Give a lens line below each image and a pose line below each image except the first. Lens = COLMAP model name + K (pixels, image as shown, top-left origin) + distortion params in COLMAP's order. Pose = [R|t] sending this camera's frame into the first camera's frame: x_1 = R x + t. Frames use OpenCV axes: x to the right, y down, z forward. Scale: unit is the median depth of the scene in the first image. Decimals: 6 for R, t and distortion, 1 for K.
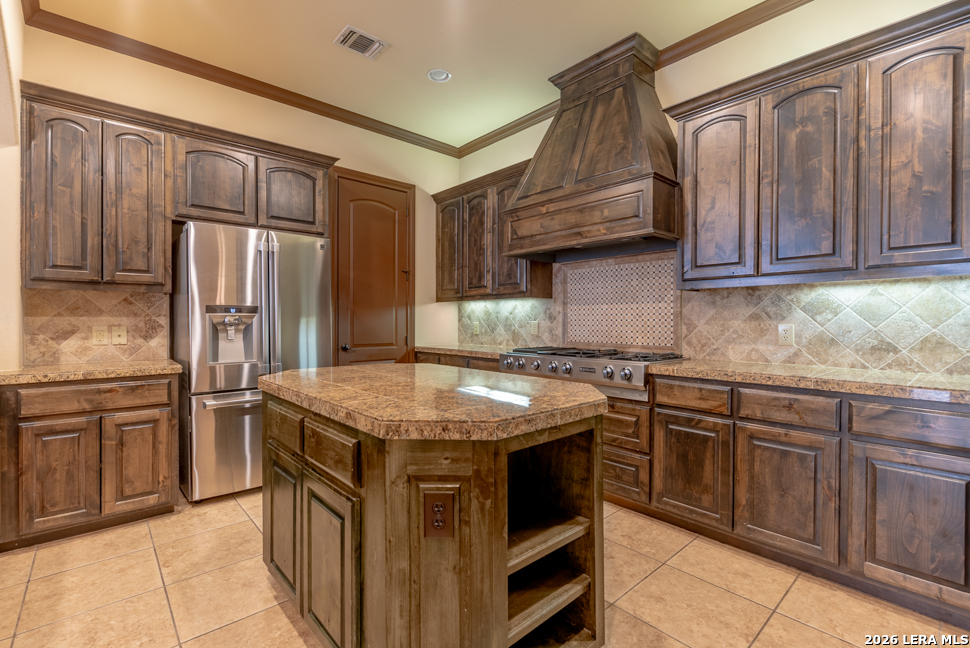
lens RADIAL K [[441.4, 0, 485.0], [0, 441.4, 324.0], [0, 0, 1]] dist [0.002999, -0.000555]
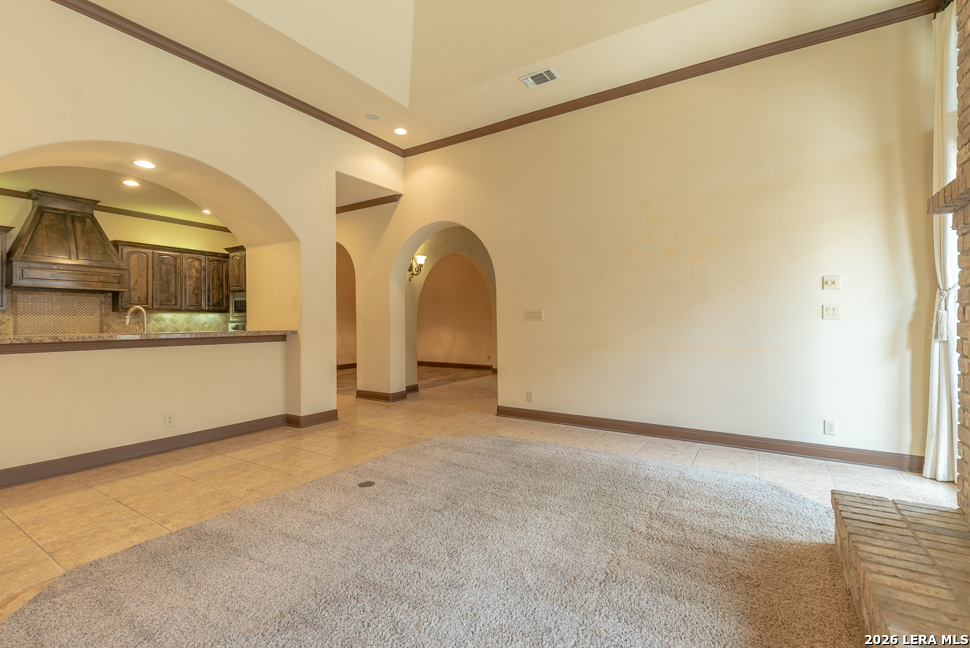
lens RADIAL K [[435.5, 0, 484.6], [0, 435.5, 320.6], [0, 0, 1]] dist [0.002264, -0.000189]
pose [[-0.269897, 0.002011, 0.962887, -2.912341], [0.011658, 0.999931, 0.001179, -0.005942], [-0.962819, 0.011544, -0.269902, -0.398113]]
